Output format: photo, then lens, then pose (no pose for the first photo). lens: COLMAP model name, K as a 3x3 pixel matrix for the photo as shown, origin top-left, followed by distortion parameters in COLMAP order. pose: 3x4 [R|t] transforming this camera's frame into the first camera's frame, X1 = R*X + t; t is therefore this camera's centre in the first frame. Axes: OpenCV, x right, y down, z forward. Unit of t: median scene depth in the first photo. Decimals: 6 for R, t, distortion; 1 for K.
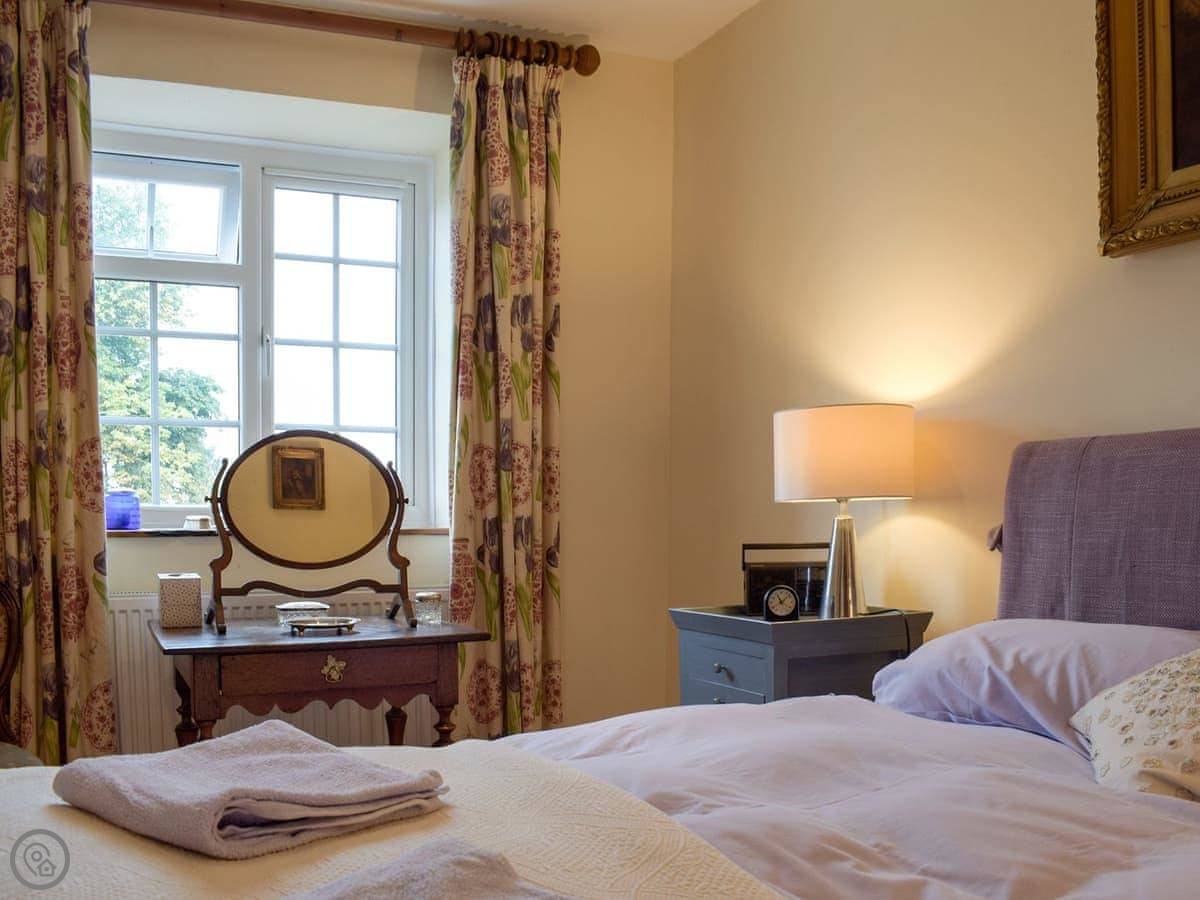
lens RADIAL K [[1054.4, 0, 599.2], [0, 1054.4, 545.7], [0, 0, 1]] dist [-0.065090, -0.003376]
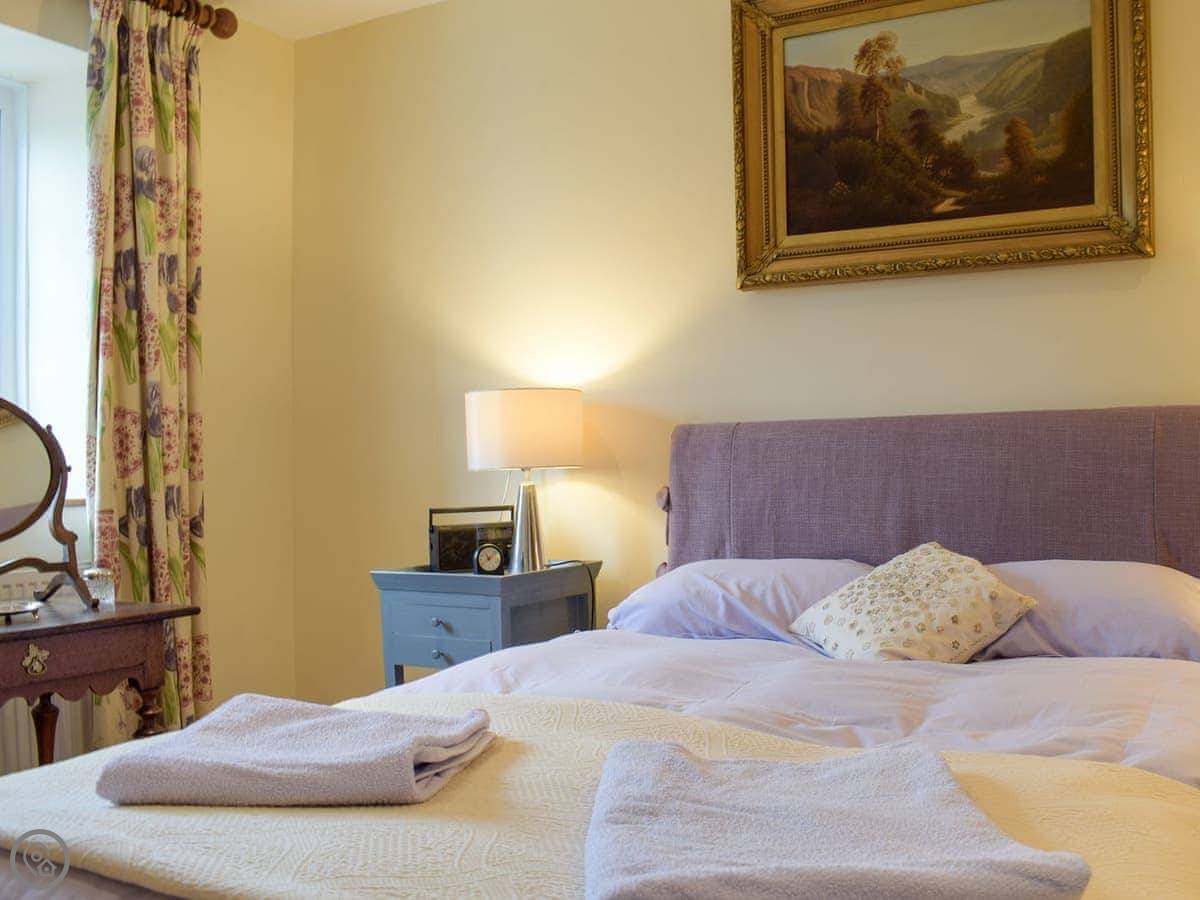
lens RADIAL K [[1084.6, 0, 635.0], [0, 1084.6, 450.1], [0, 0, 1]] dist [-0.061552, -0.003143]
pose [[0.791308, 0.010208, 0.611332, -0.334624], [0.023553, 0.998610, -0.047162, -0.003928], [-0.610964, 0.051718, 0.789968, -0.021236]]
